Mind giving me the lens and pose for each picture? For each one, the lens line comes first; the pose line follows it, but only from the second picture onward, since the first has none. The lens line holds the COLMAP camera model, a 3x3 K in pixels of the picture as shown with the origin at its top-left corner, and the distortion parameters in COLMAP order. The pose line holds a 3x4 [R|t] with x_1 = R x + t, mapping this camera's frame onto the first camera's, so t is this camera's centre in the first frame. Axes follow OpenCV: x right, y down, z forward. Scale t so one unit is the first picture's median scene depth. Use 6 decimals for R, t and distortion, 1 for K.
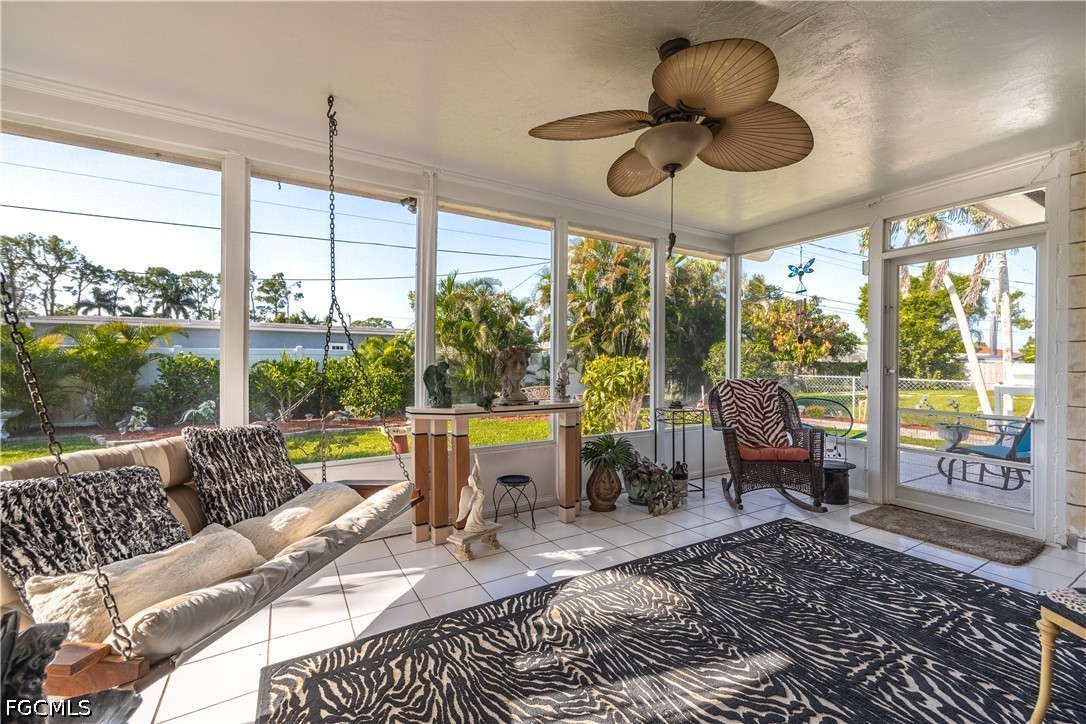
lens RADIAL K [[442.9, 0, 537.0], [0, 442.9, 359.9], [0, 0, 1]] dist [0.002645, 0.000443]
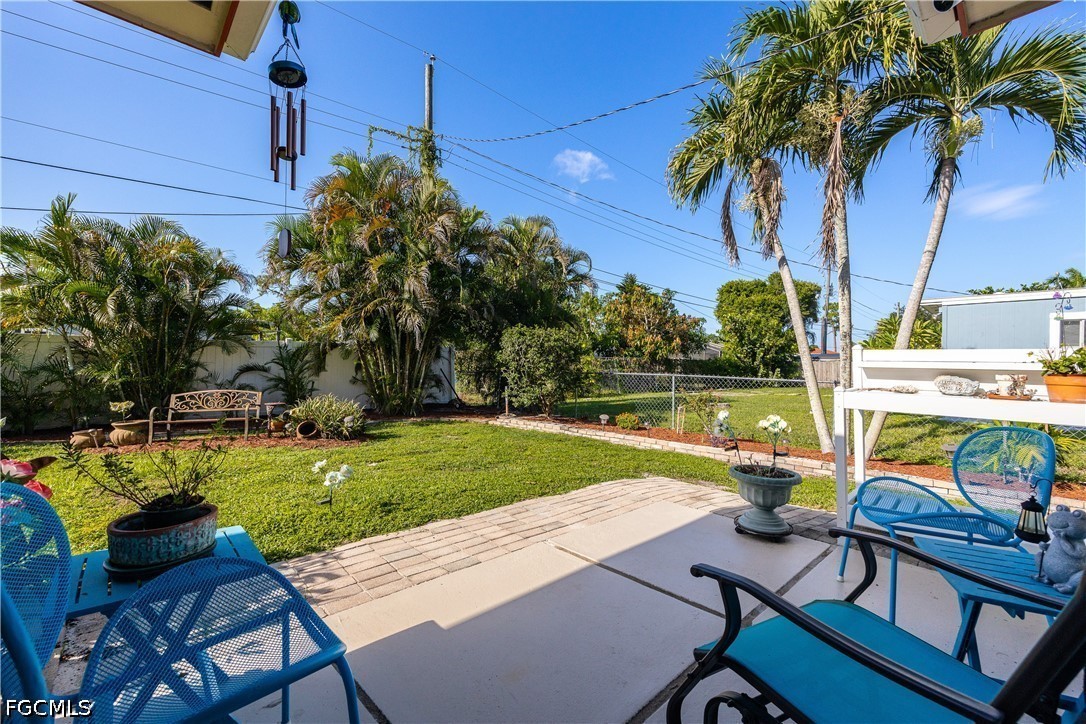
lens RADIAL K [[442.9, 0, 537.0], [0, 442.9, 359.9], [0, 0, 1]] dist [0.002645, 0.000443]
pose [[0.974427, 0.004715, 0.224653, 0.148761], [-0.005026, 0.999987, 0.000813, 0.006769], [-0.224646, -0.001921, 0.974439, 0.148483]]
